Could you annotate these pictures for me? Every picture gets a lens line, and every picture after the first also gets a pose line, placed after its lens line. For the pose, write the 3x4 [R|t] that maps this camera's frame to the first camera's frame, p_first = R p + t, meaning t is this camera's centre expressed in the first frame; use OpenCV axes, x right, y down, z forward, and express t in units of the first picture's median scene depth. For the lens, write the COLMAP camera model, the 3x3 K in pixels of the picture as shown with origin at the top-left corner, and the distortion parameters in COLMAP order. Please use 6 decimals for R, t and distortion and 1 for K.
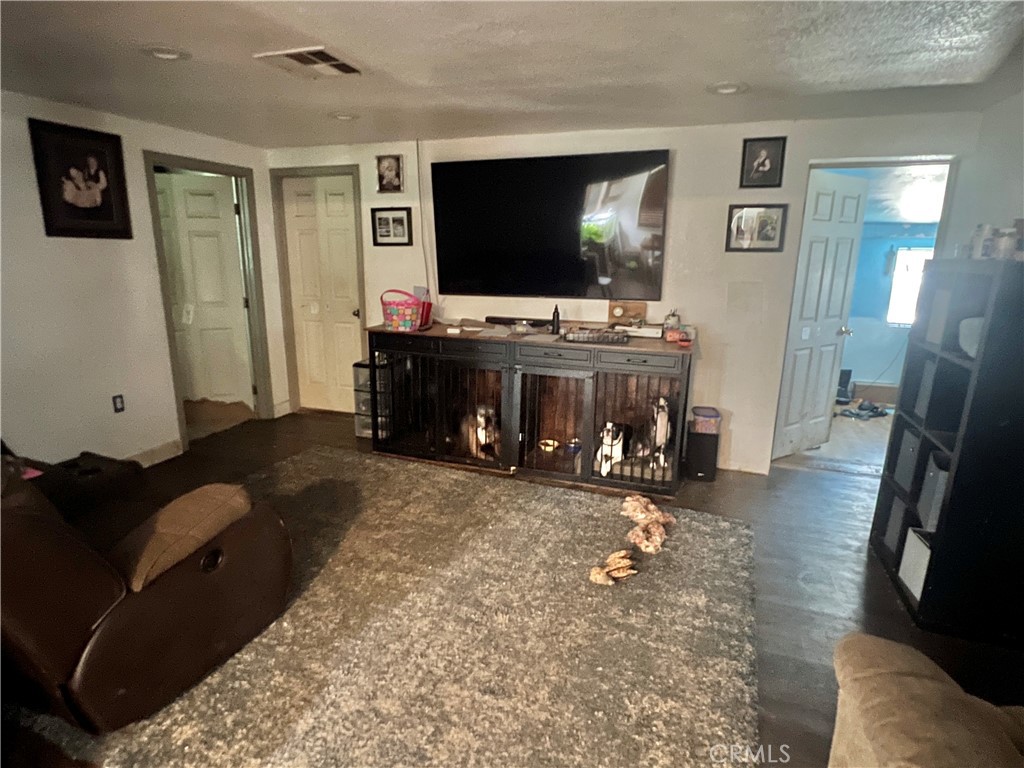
lens RADIAL K [[556.0, 0, 510.5], [0, 556.0, 384.0], [0, 0, 1]] dist [-0.003564, -0.000584]
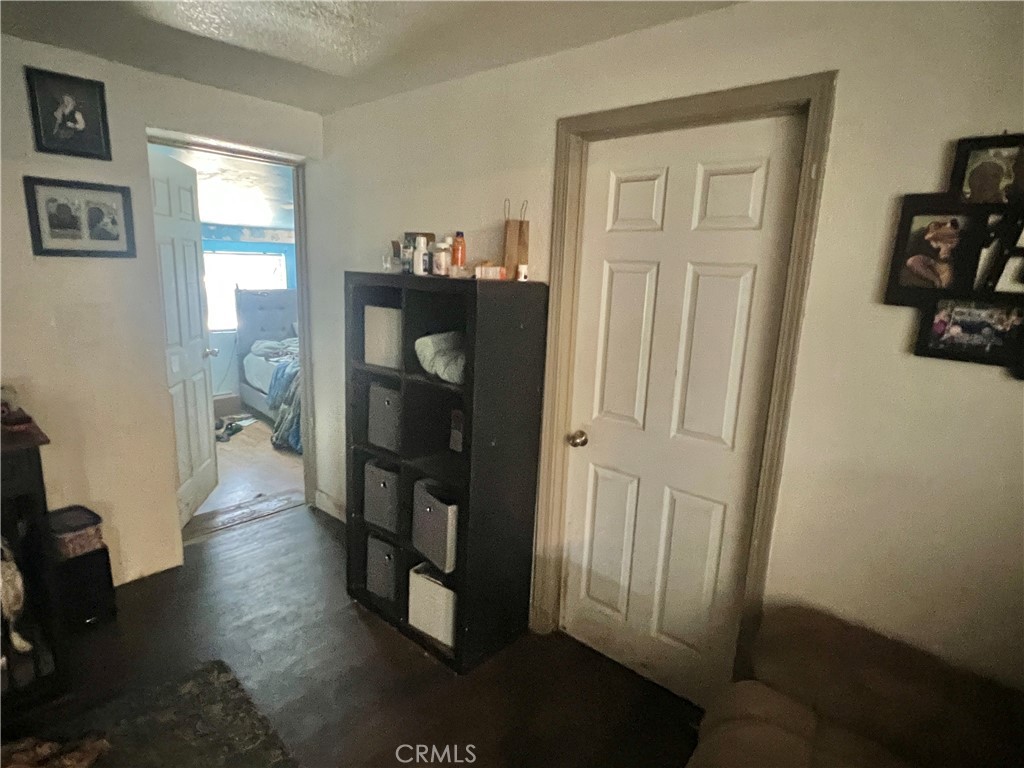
lens RADIAL K [[556.0, 0, 511.5], [0, 556.0, 381.9], [0, 0, 1]] dist [-0.003564, -0.000584]
pose [[0.373507, -0.187585, 0.908463, 0.011853], [0.185704, 0.974636, 0.124898, -0.088183], [-0.908849, 0.122054, 0.398868, 0.326348]]
